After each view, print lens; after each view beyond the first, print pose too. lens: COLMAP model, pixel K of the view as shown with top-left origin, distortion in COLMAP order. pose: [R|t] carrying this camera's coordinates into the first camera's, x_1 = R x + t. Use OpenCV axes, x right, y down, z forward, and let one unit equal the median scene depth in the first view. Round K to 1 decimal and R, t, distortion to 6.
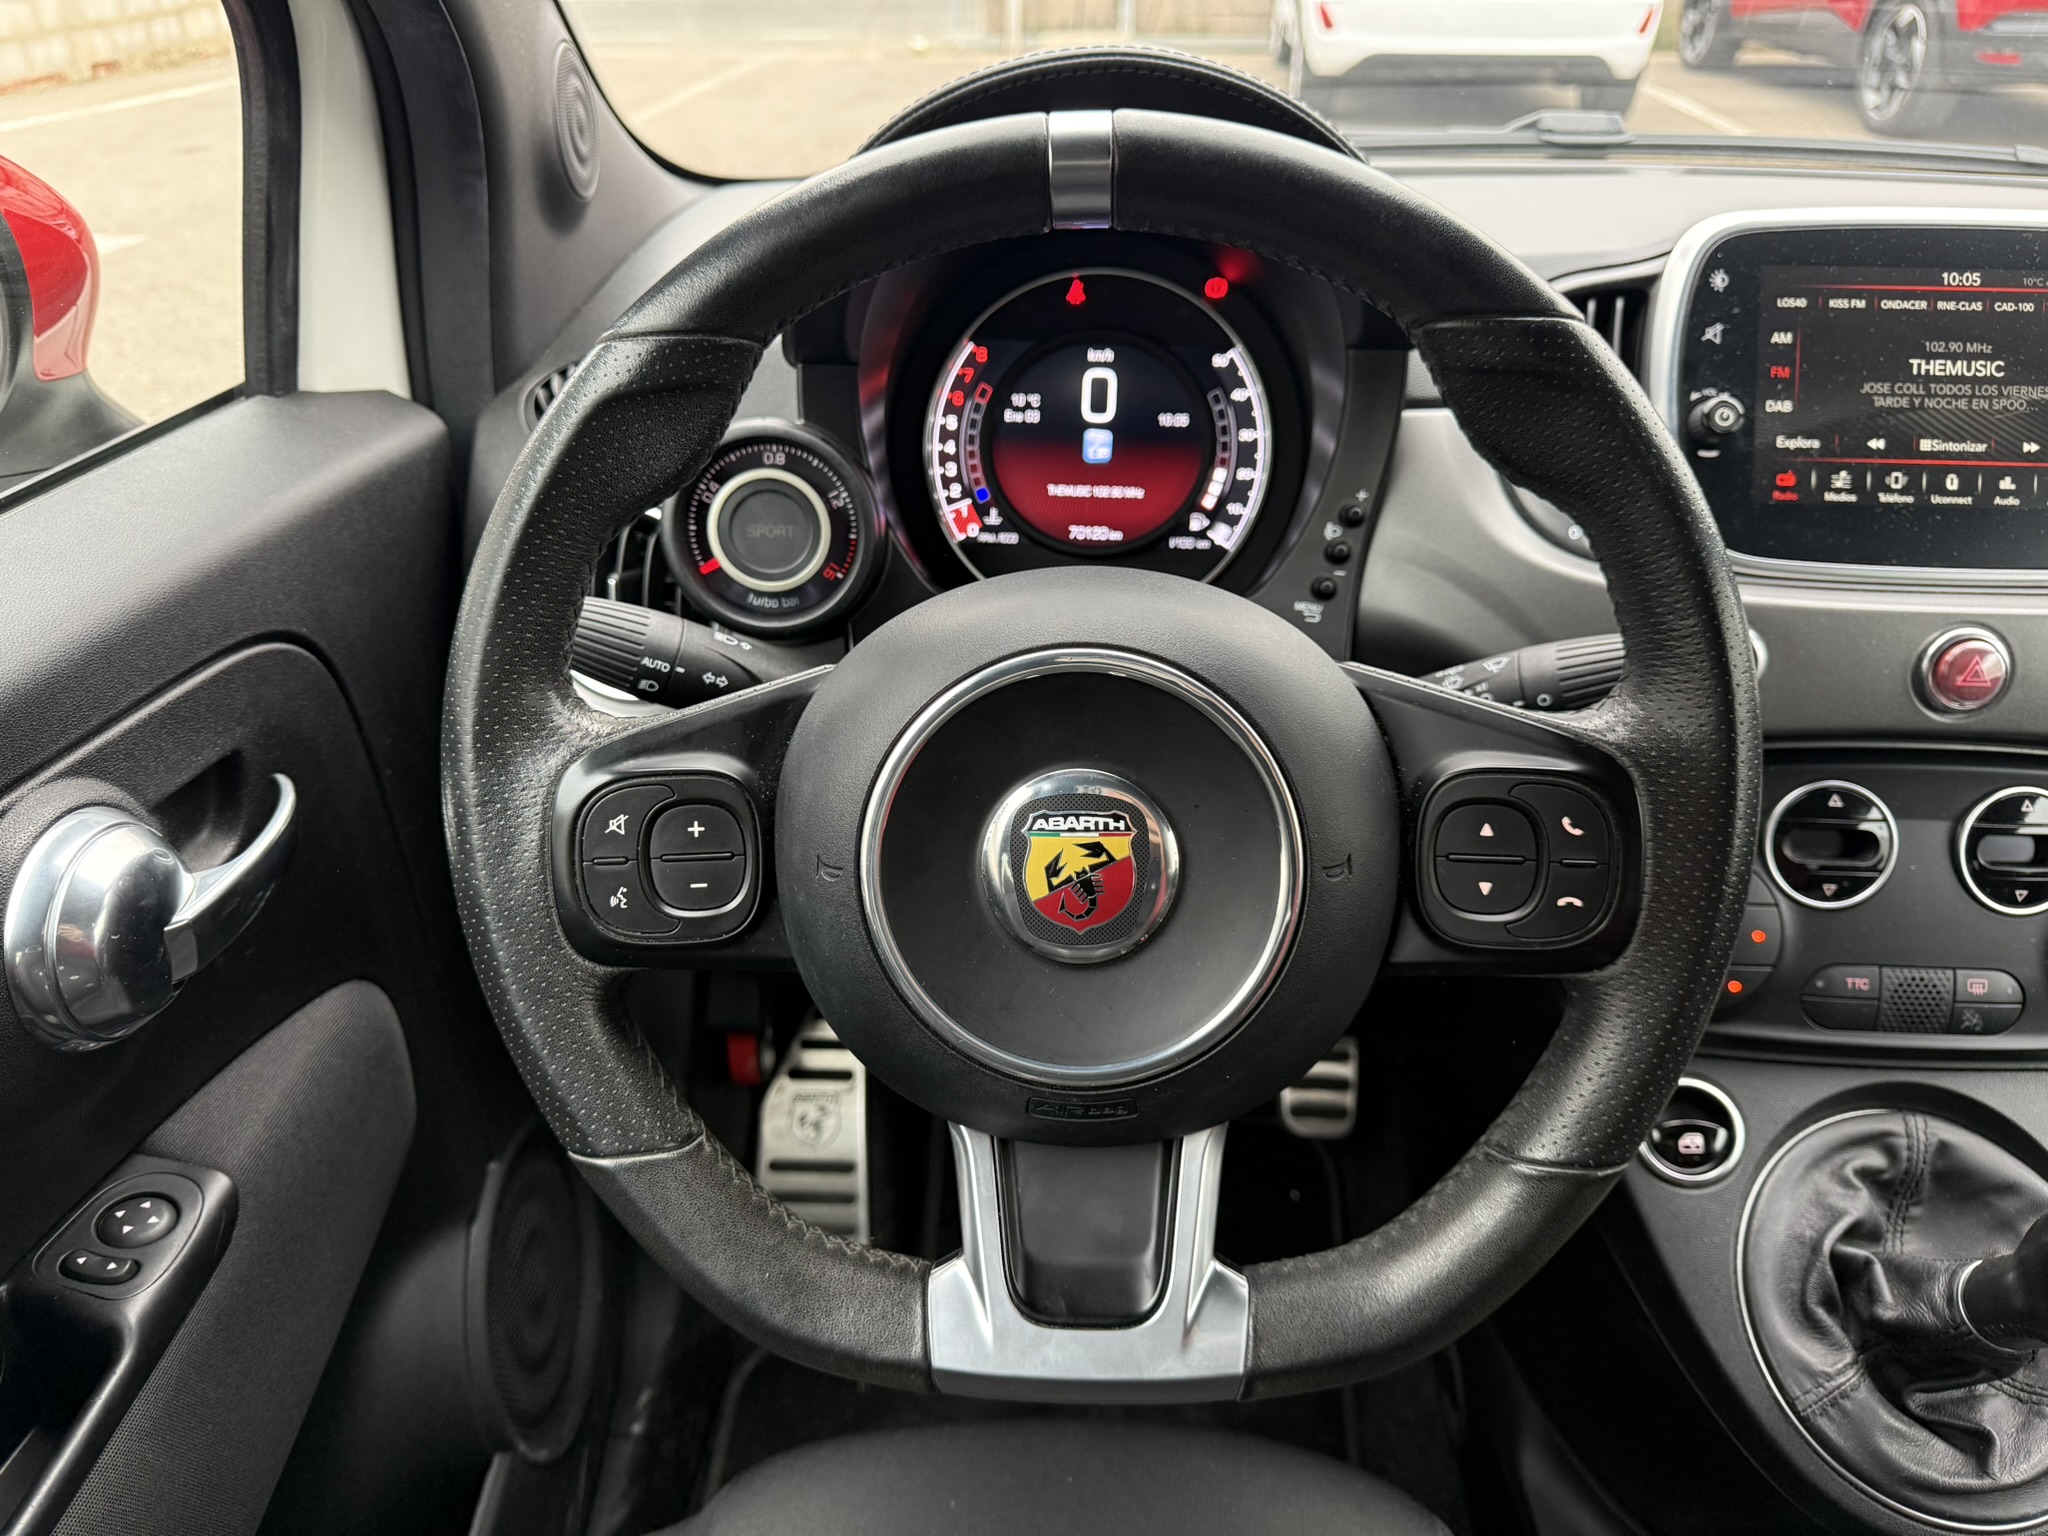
lens RADIAL K [[1438.6, 0, 1024.1], [0, 1438.6, 799.3], [0, 0, 1]] dist [0.014750, -0.020630]
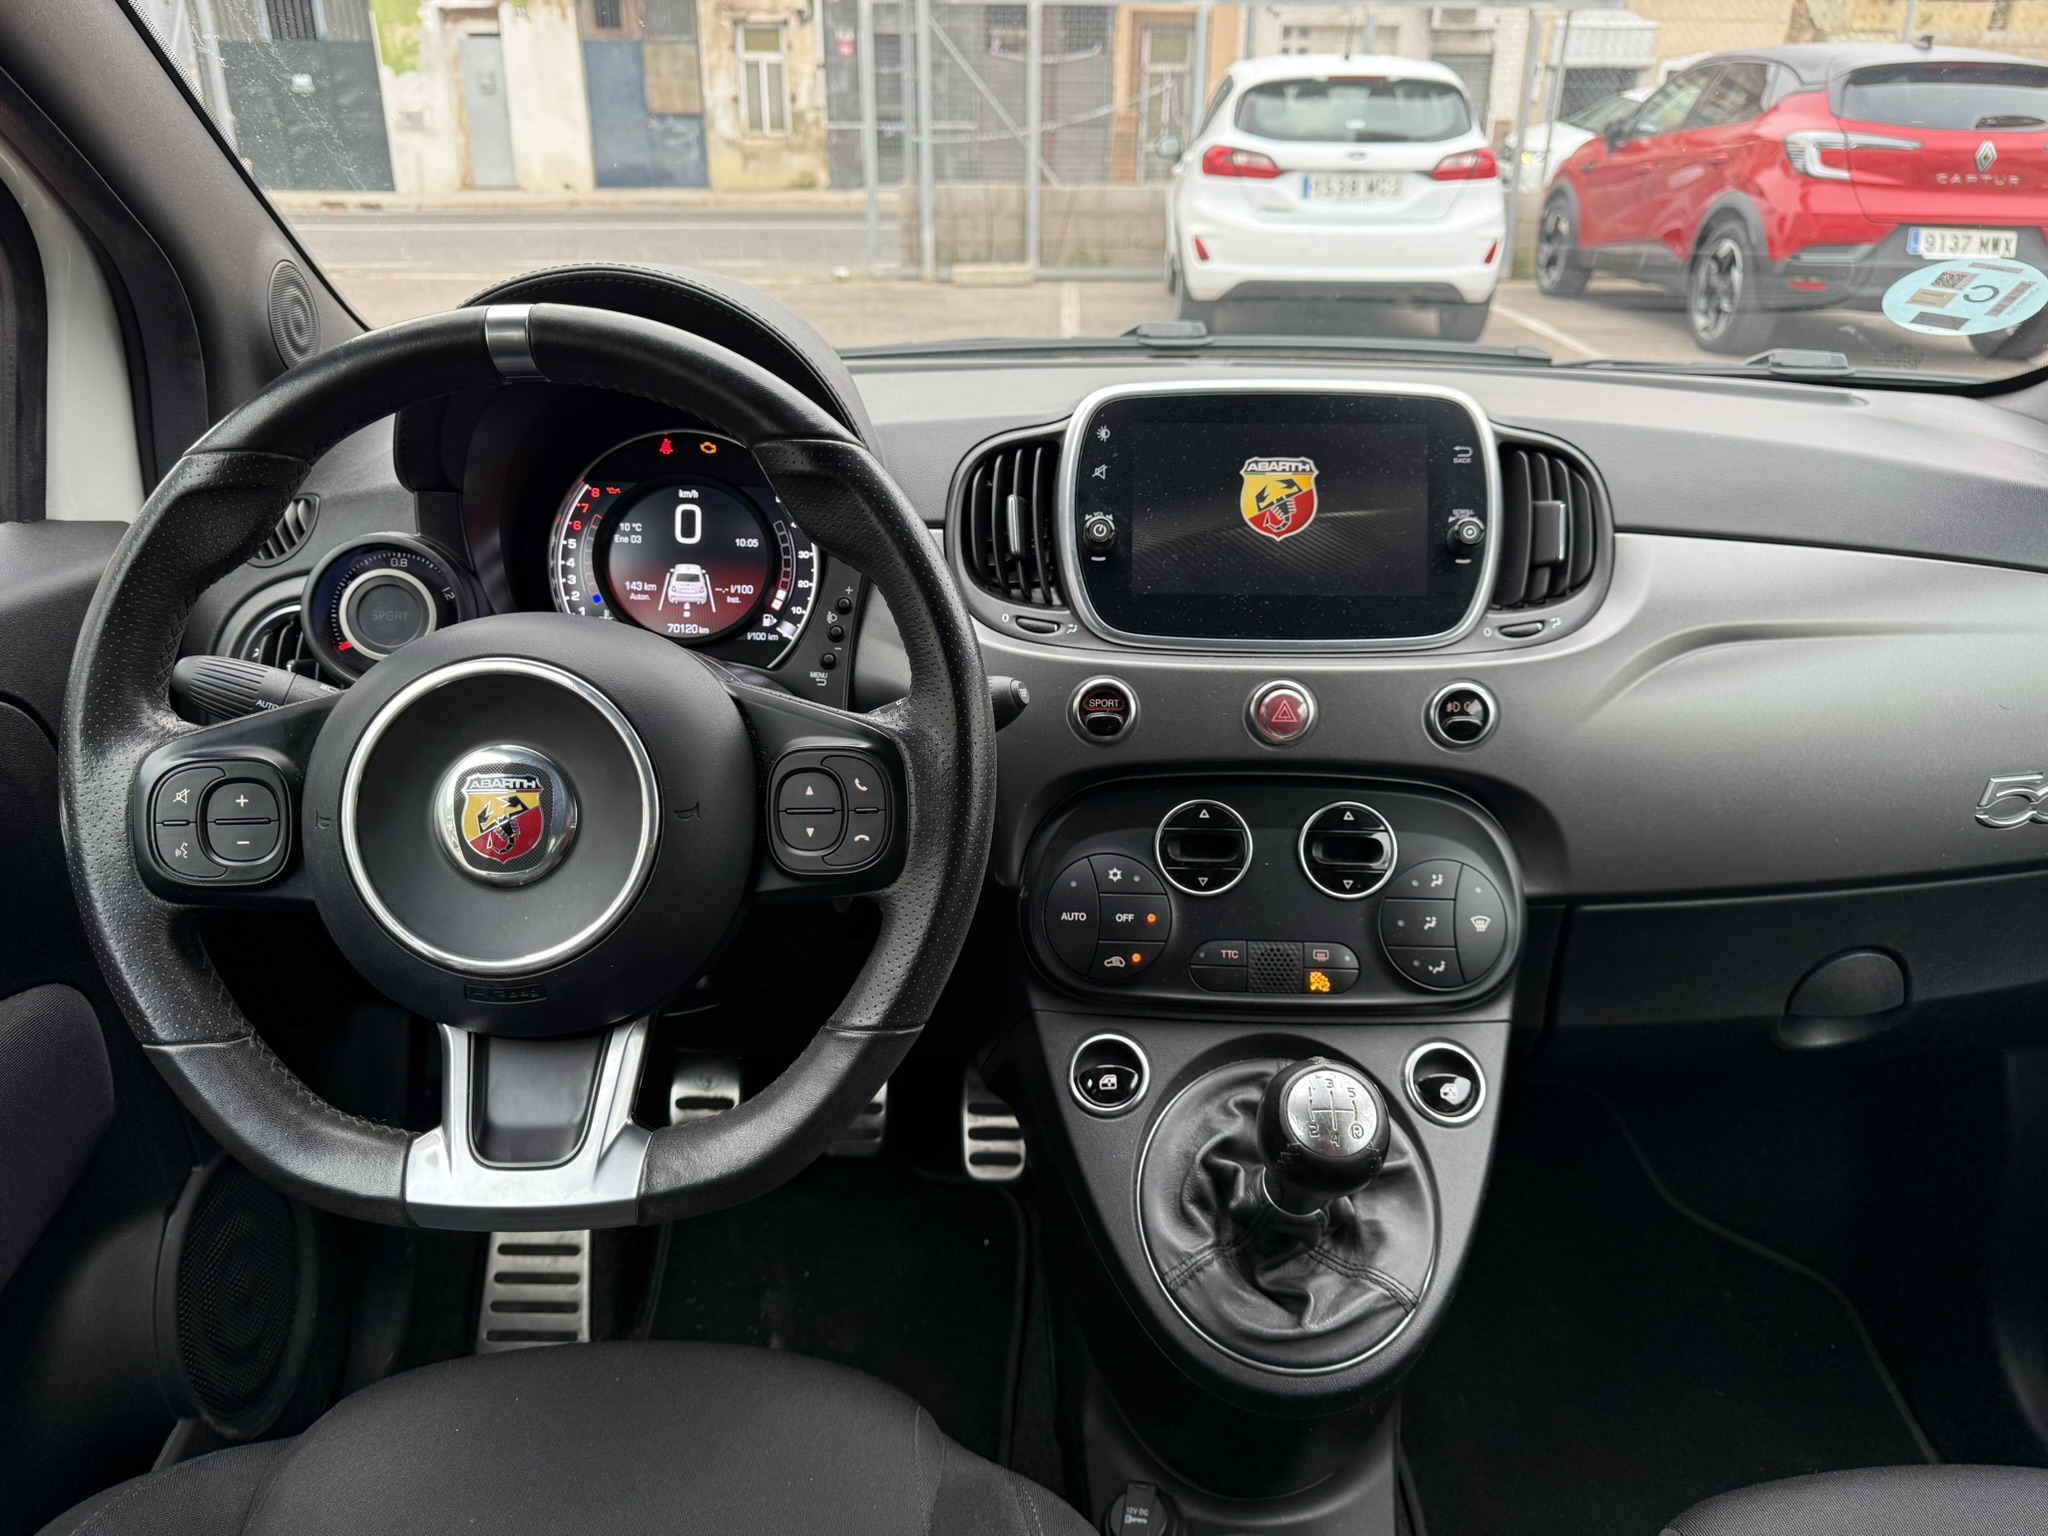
lens RADIAL K [[1417.4, 0, 1015.5], [0, 1417.4, 802.2], [0, 0, 1]] dist [0.080777, -0.139245]
pose [[0.999444, -0.007856, 0.032392, 0.345751], [0.011927, 0.991773, -0.127454, 0.153154], [-0.031124, 0.127769, 0.991315, -0.280424]]
